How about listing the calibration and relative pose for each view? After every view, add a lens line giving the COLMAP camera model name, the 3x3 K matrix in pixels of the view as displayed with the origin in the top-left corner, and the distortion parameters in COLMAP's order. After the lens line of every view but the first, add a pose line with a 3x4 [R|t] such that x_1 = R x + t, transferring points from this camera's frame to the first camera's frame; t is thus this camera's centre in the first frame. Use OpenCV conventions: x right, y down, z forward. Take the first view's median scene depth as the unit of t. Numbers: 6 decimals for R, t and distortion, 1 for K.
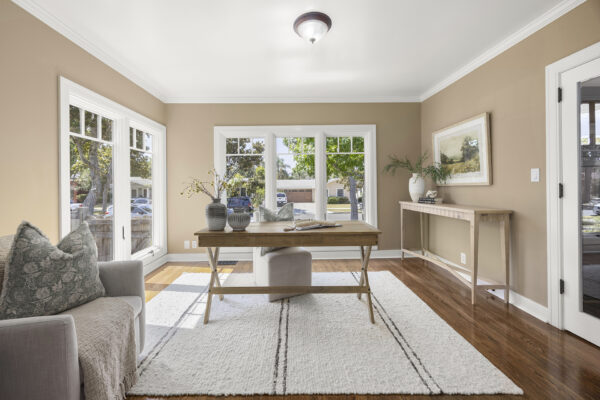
lens RADIAL K [[245.2, 0, 295.4], [0, 245.2, 186.0], [0, 0, 1]] dist [0.001606, -0.000091]
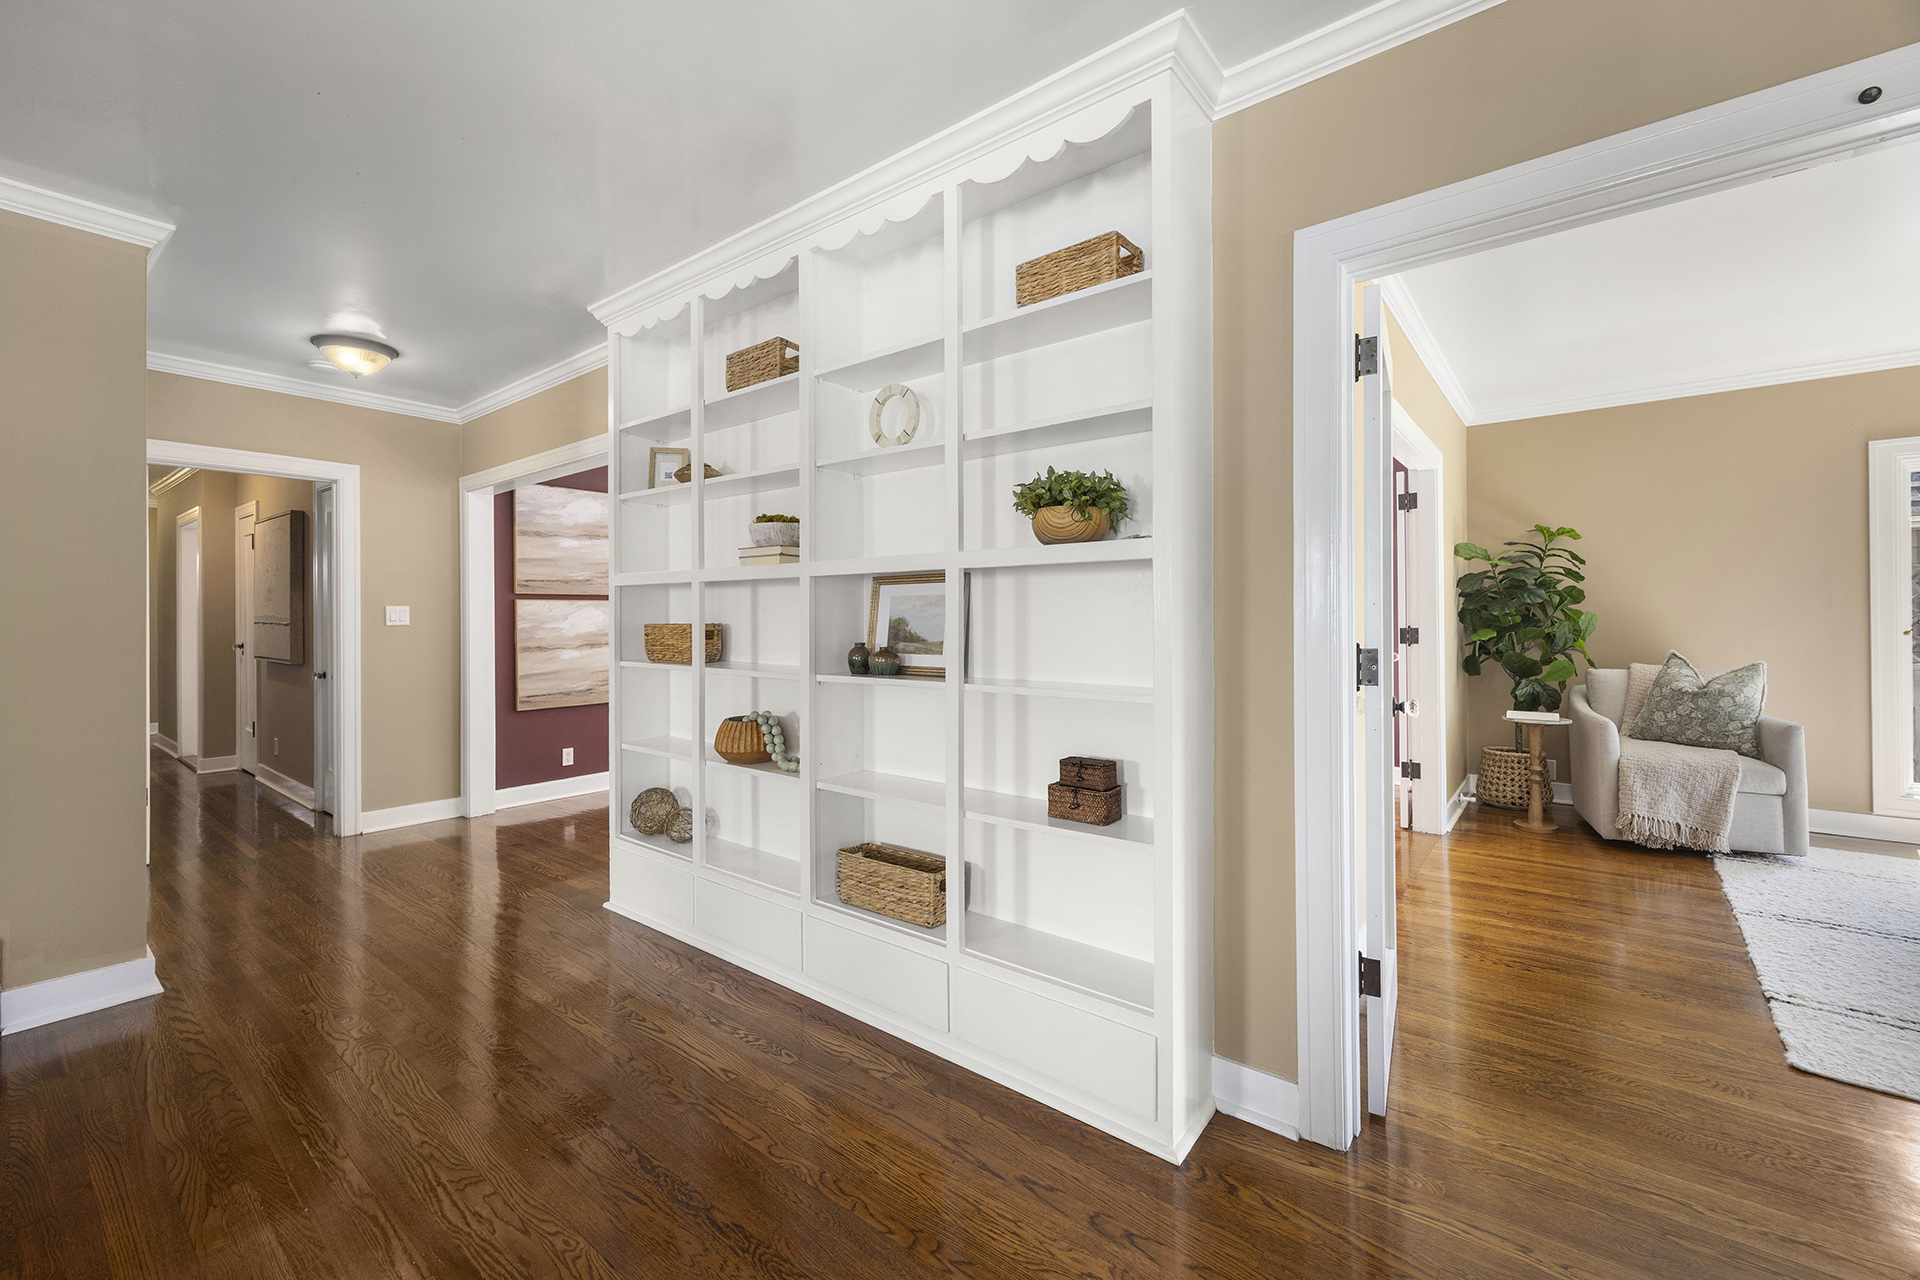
lens RADIAL K [[775.3, 0, 948.9], [0, 775.3, 618.6], [0, 0, 1]] dist [0.005216, -0.000176]
pose [[-0.654504, 0.018453, -0.755833, 1.287469], [0.016512, 0.999813, 0.010111, -0.029502], [0.755878, -0.005863, -0.654686, 0.313093]]
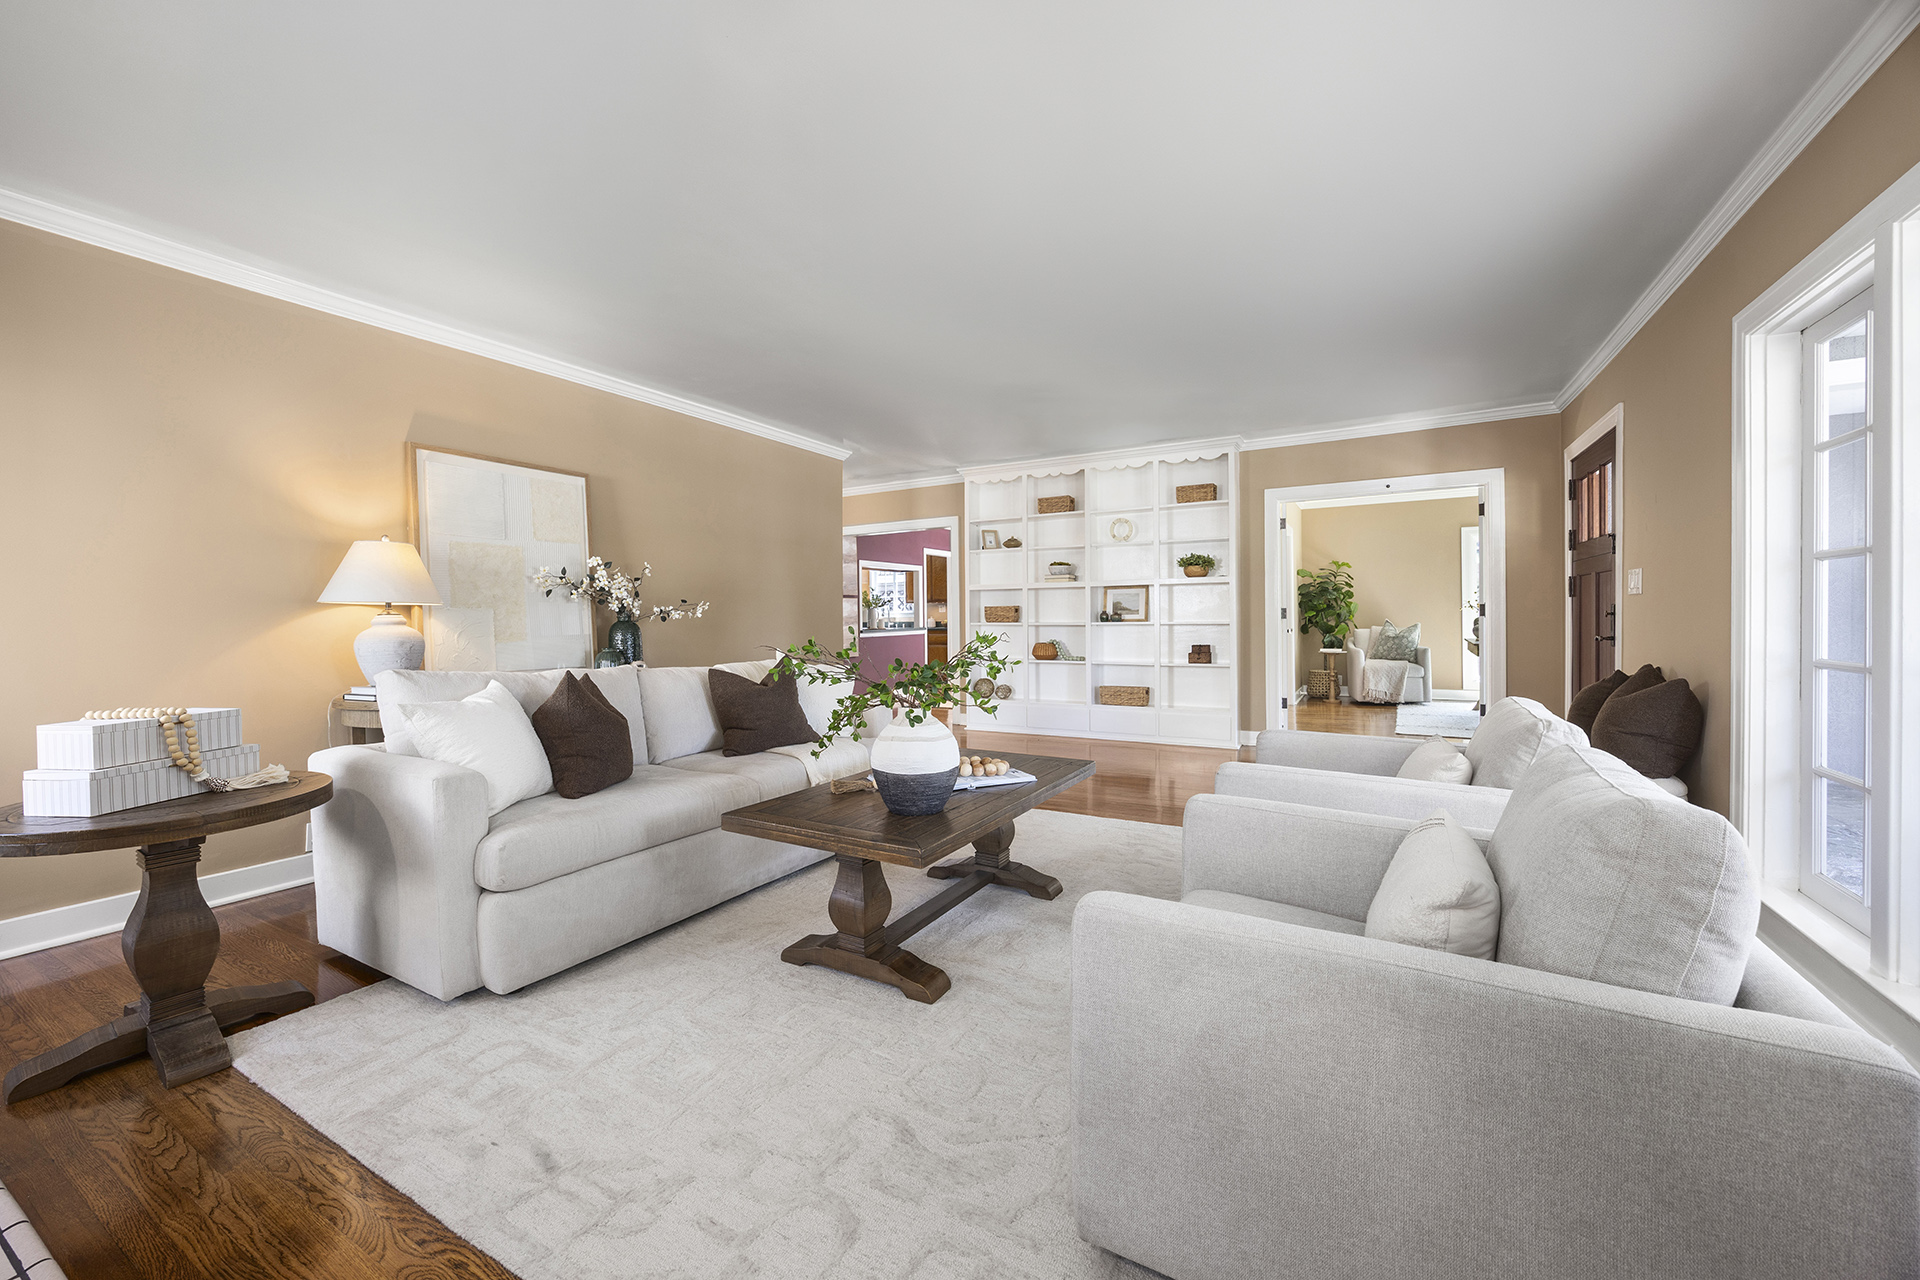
lens RADIAL K [[733.1, 0, 960.5], [0, 733.1, 627.5], [0, 0, 1]] dist [0.000039, -0.000058]
pose [[-0.521513, 0.030555, -0.852696, 2.624729], [0.019417, 0.999525, 0.023941, -0.009663], [0.853023, -0.004071, -0.521858, 0.440264]]
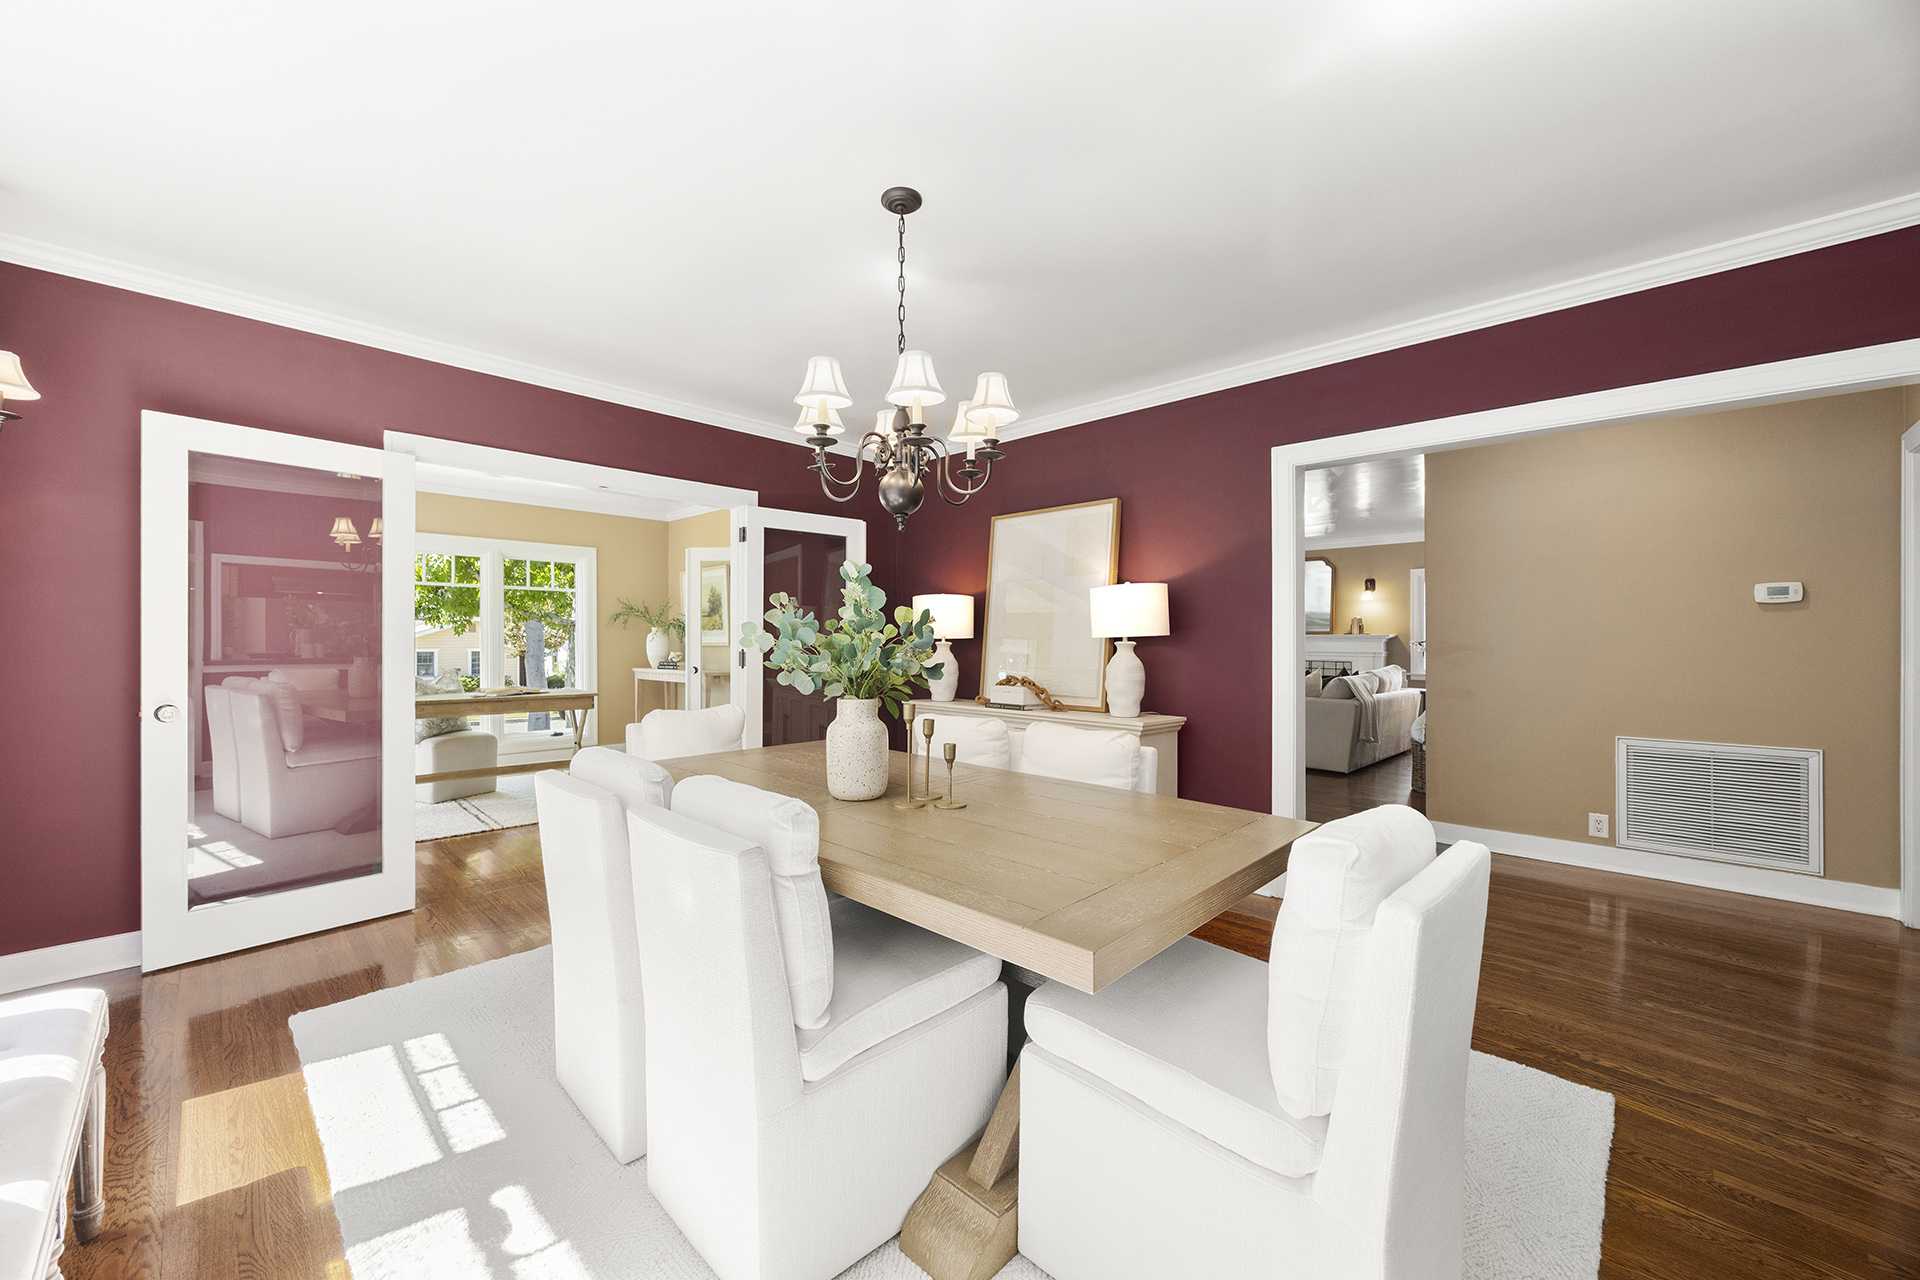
lens RADIAL K [[733.1, 0, 976.0], [0, 733.1, 642.7], [0, 0, 1]] dist [0.000039, -0.000058]
pose [[0.707927, 0.013669, 0.706154, -0.378255], [-0.011967, 0.999901, -0.007358, -0.003379], [-0.706185, -0.003241, 0.708020, -1.248467]]
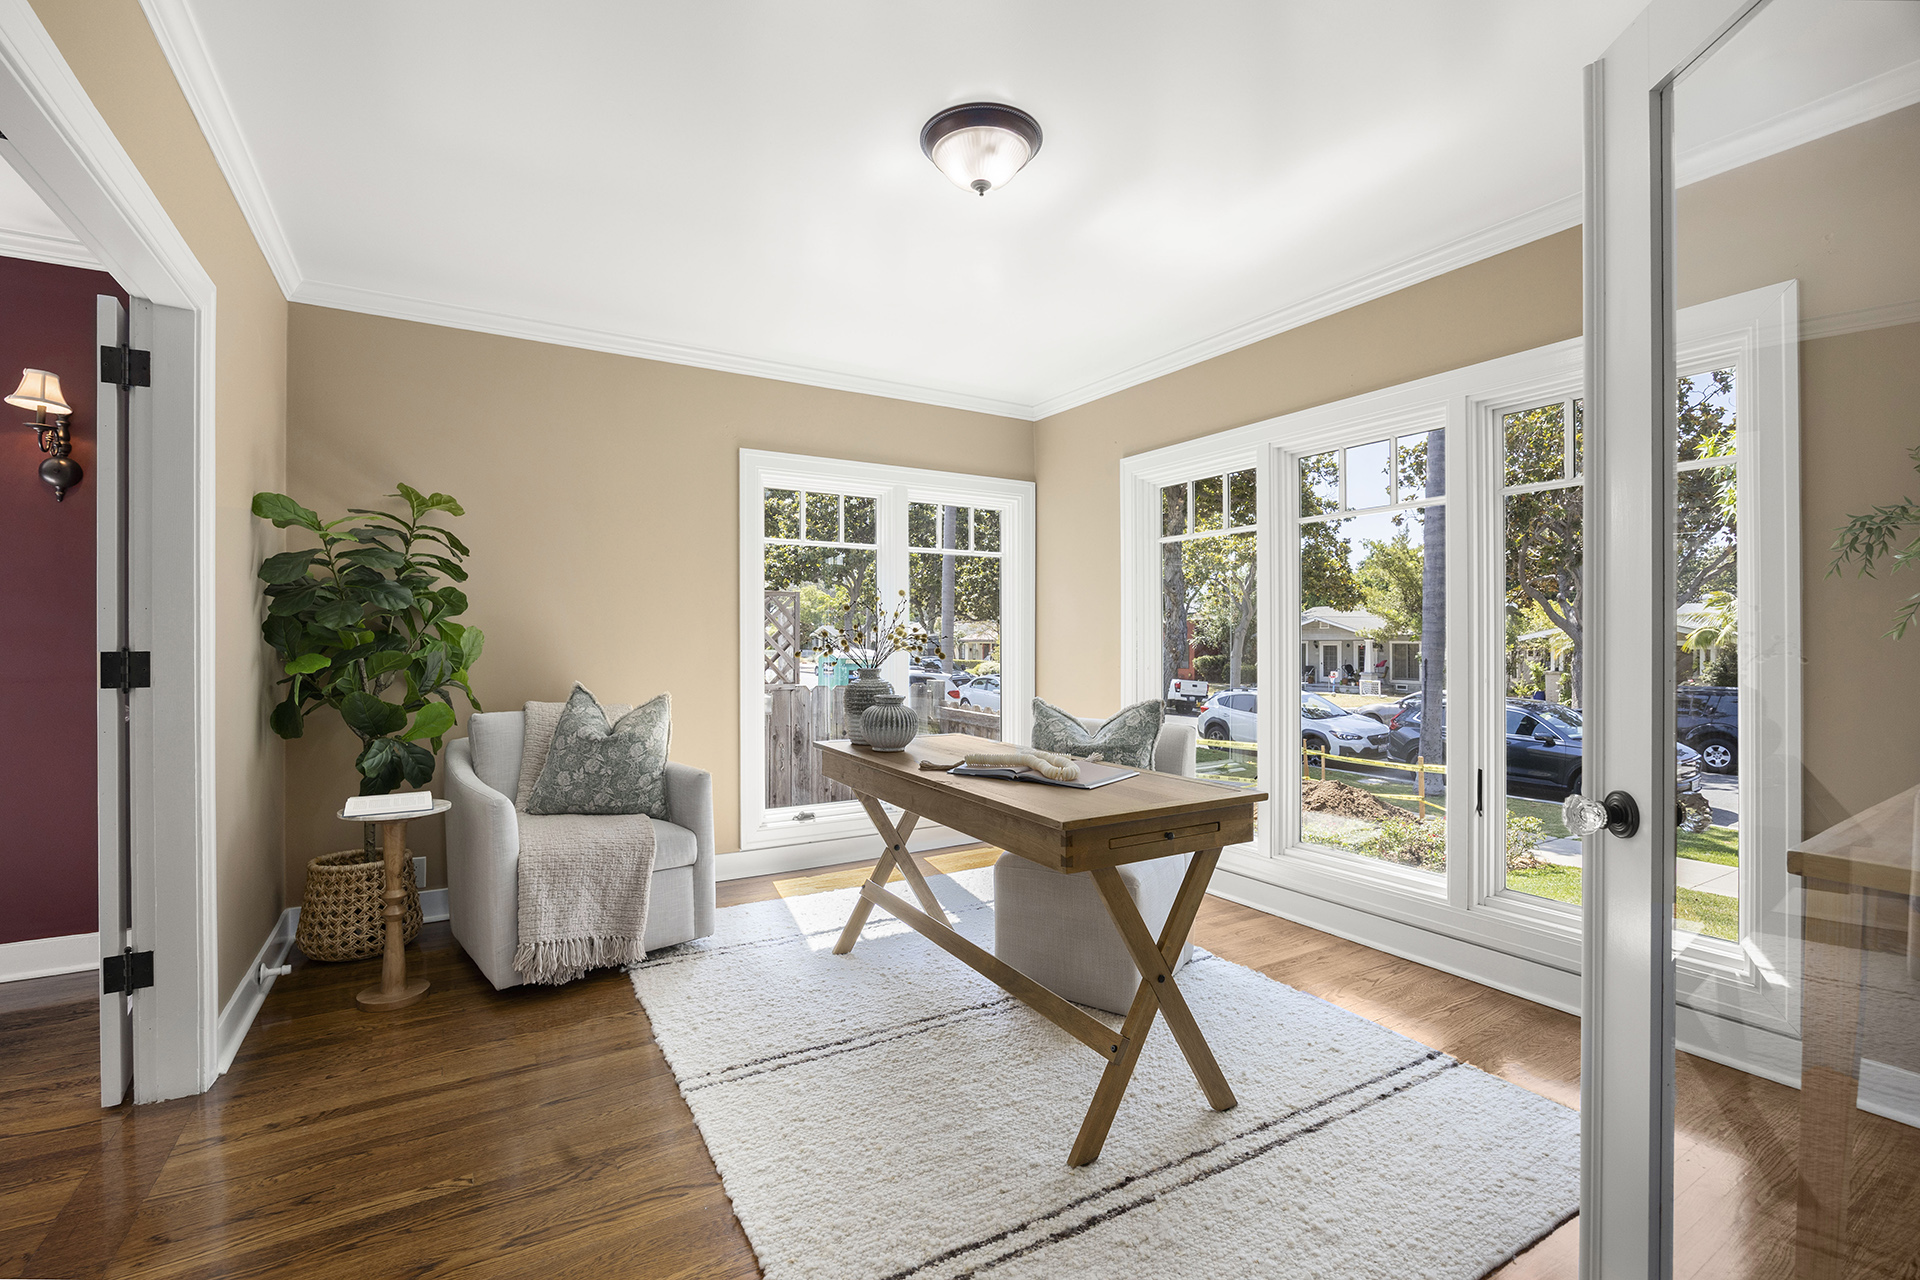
lens RADIAL K [[848.9, 0, 963.5], [0, 848.9, 640.2], [0, 0, 1]] dist [-0.018015, 0.000946]
pose [[0.495793, 0.013480, -0.868336, 0.644843], [-0.008484, 0.999907, 0.010679, -0.008729], [0.868400, 0.002073, 0.495861, 0.276290]]
